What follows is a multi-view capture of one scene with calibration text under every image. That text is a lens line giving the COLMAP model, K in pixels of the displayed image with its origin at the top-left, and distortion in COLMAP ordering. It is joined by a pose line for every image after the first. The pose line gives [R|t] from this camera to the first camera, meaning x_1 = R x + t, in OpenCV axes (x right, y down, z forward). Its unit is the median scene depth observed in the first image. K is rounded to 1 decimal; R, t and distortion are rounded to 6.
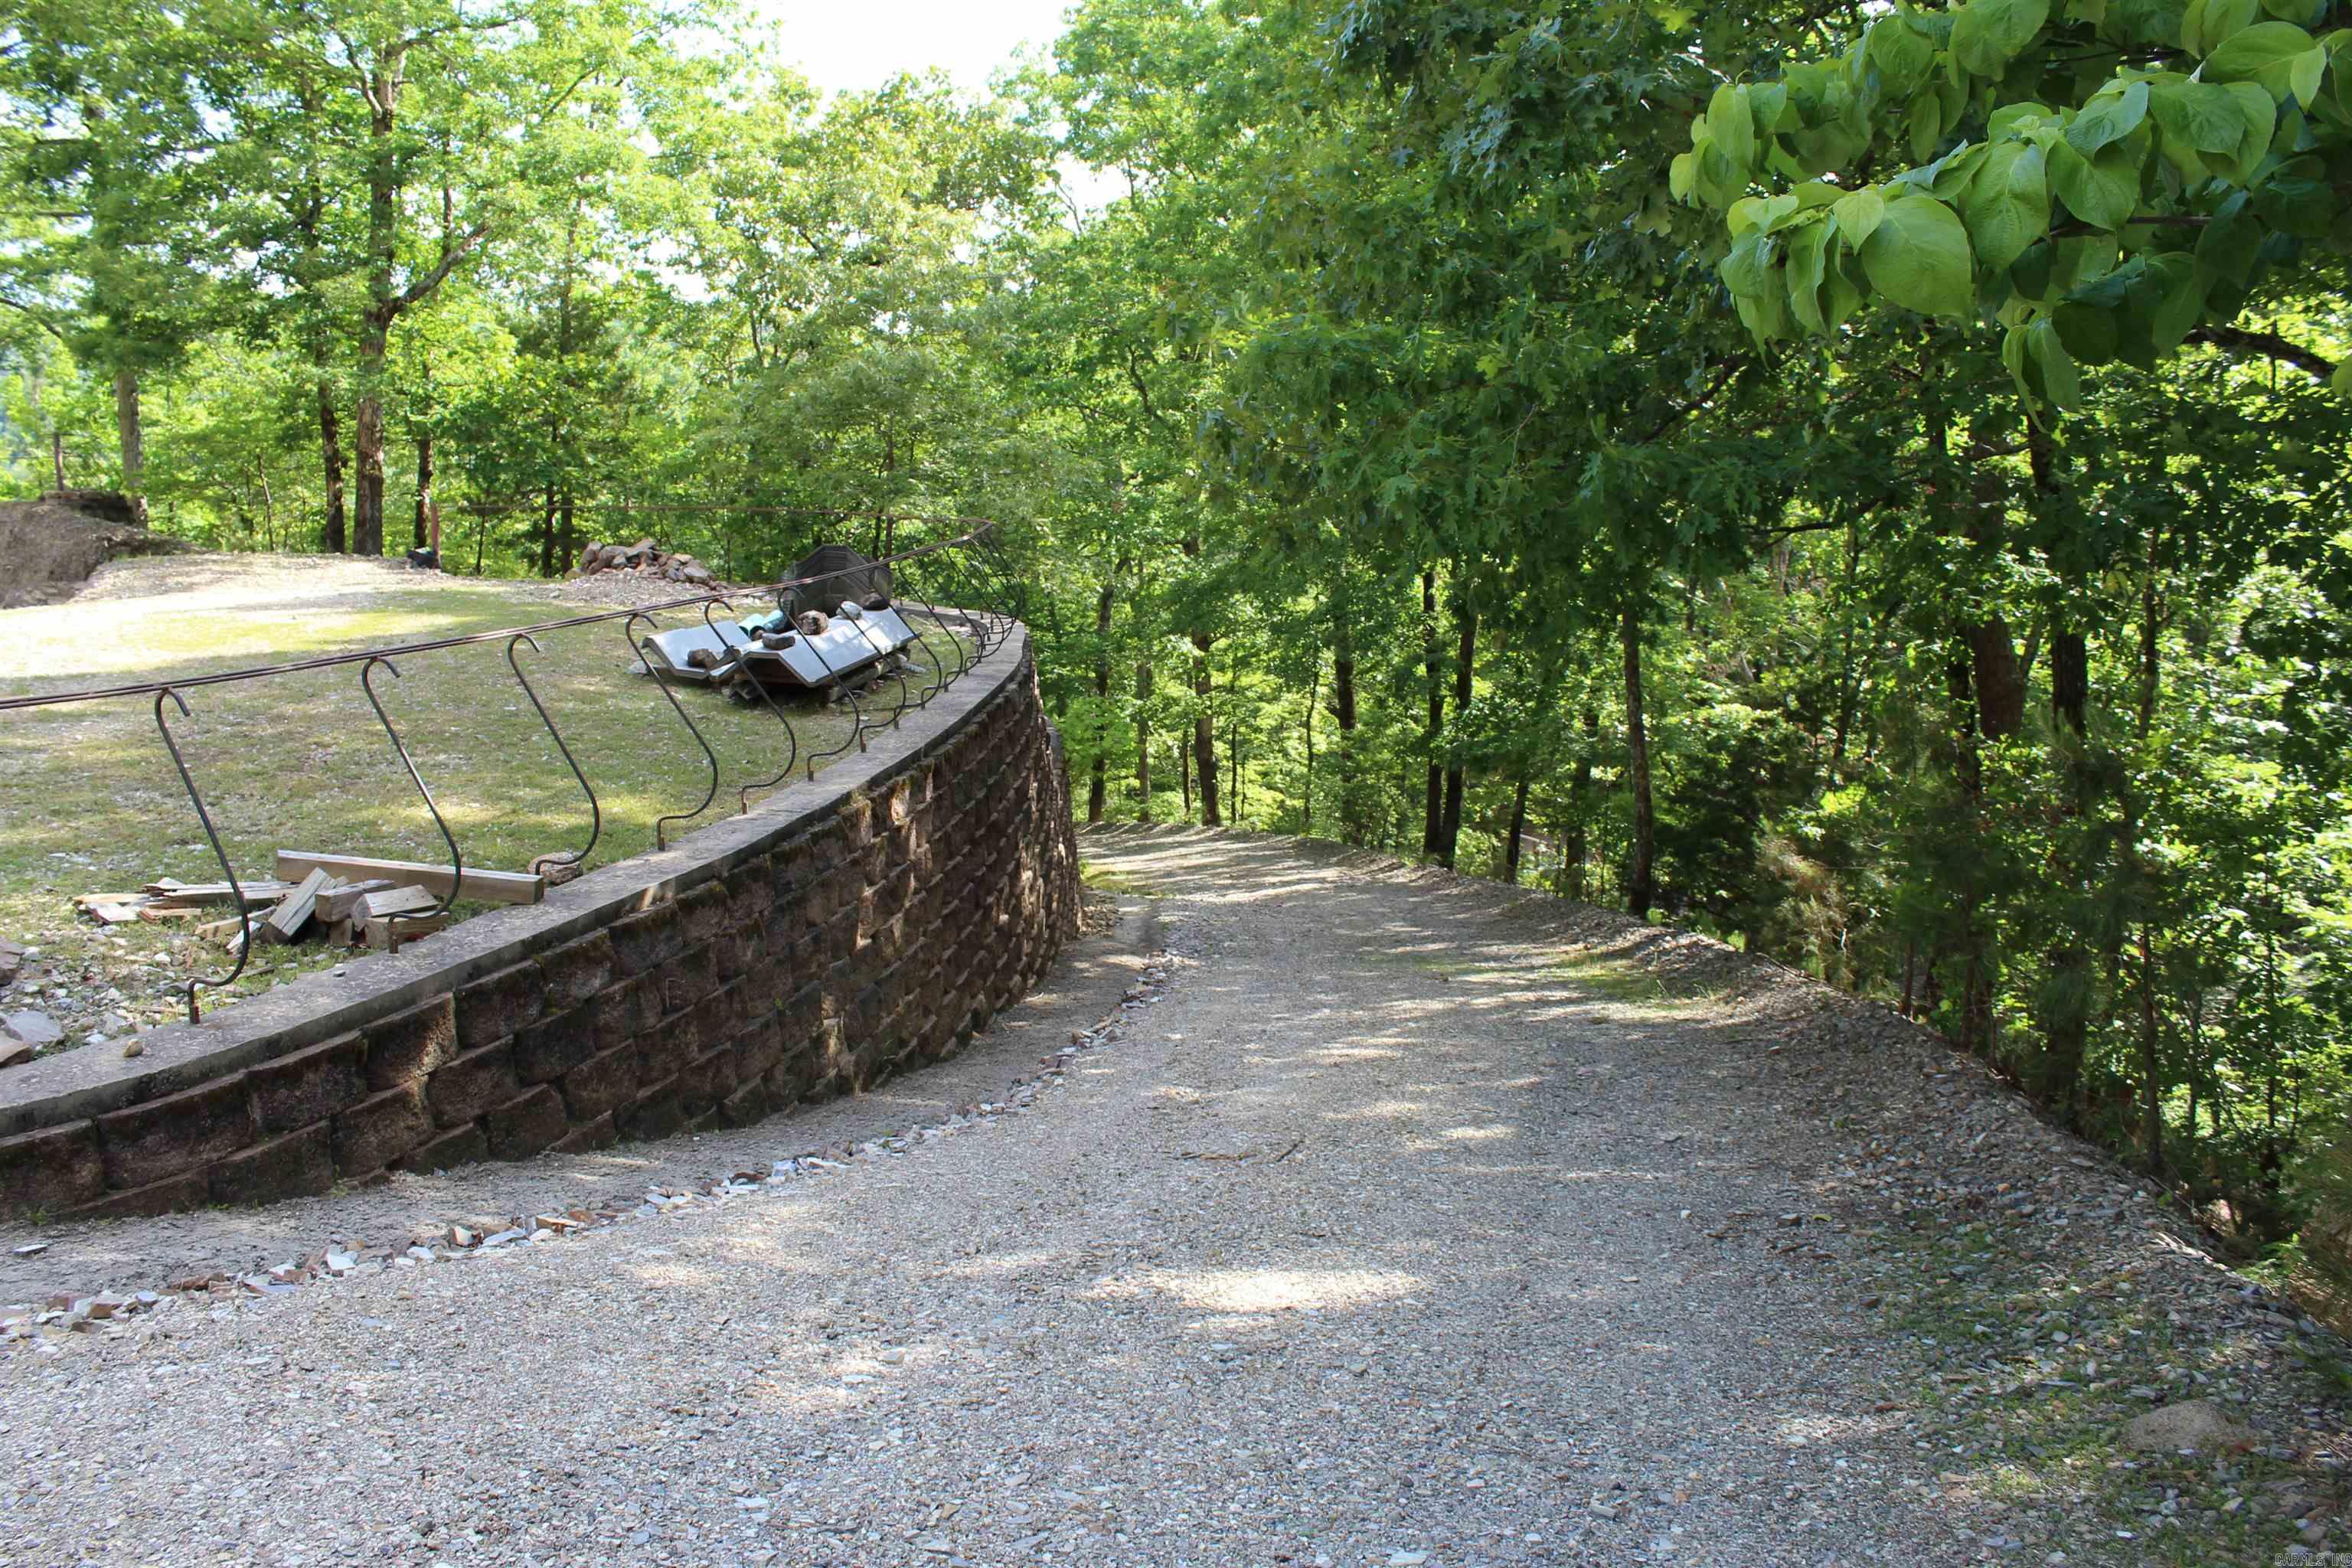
lens RADIAL K [[2153.8, 0, 1147.6], [0, 2153.8, 787.2], [0, 0, 1]] dist [-0.097349, 0.220221]
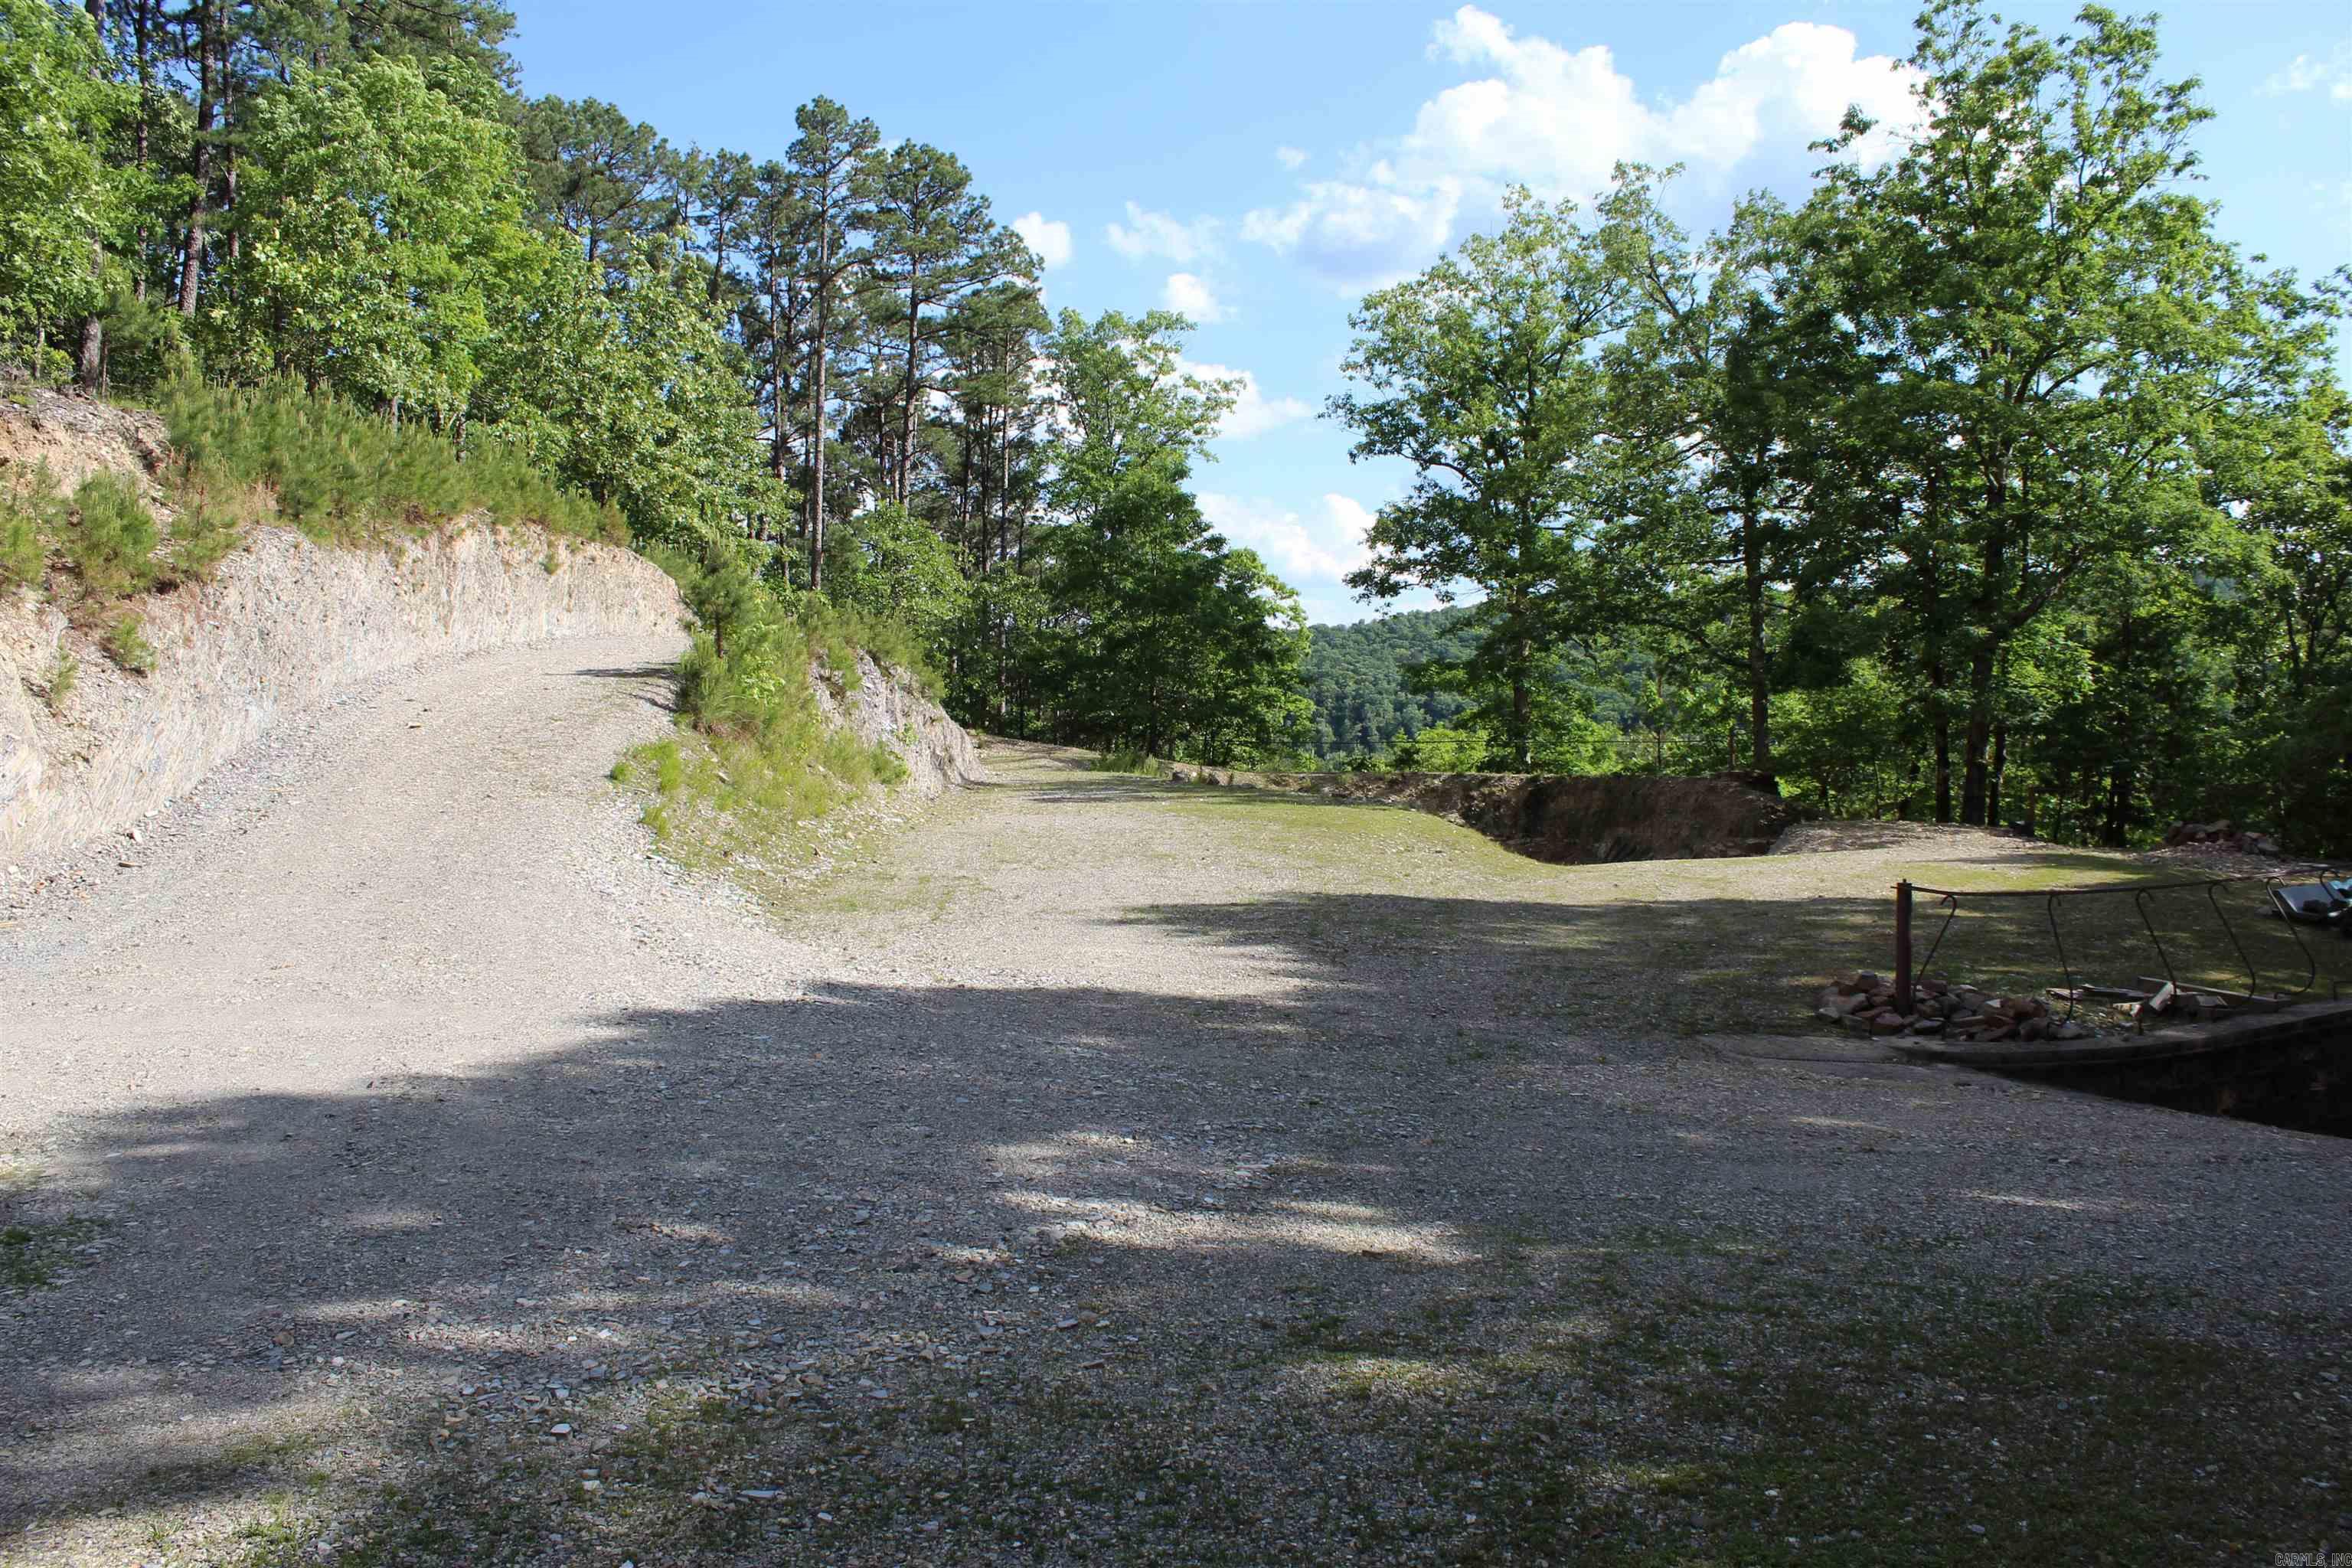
lens RADIAL K [[2153.8, 0, 1147.6], [0, 2153.8, 787.2], [0, 0, 1]] dist [-0.097349, 0.220221]
pose [[0.794699, 0.011889, -0.606888, 0.022391], [-0.087182, 0.991678, -0.094736, 0.037775], [0.600710, 0.128196, 0.789121, -0.356838]]
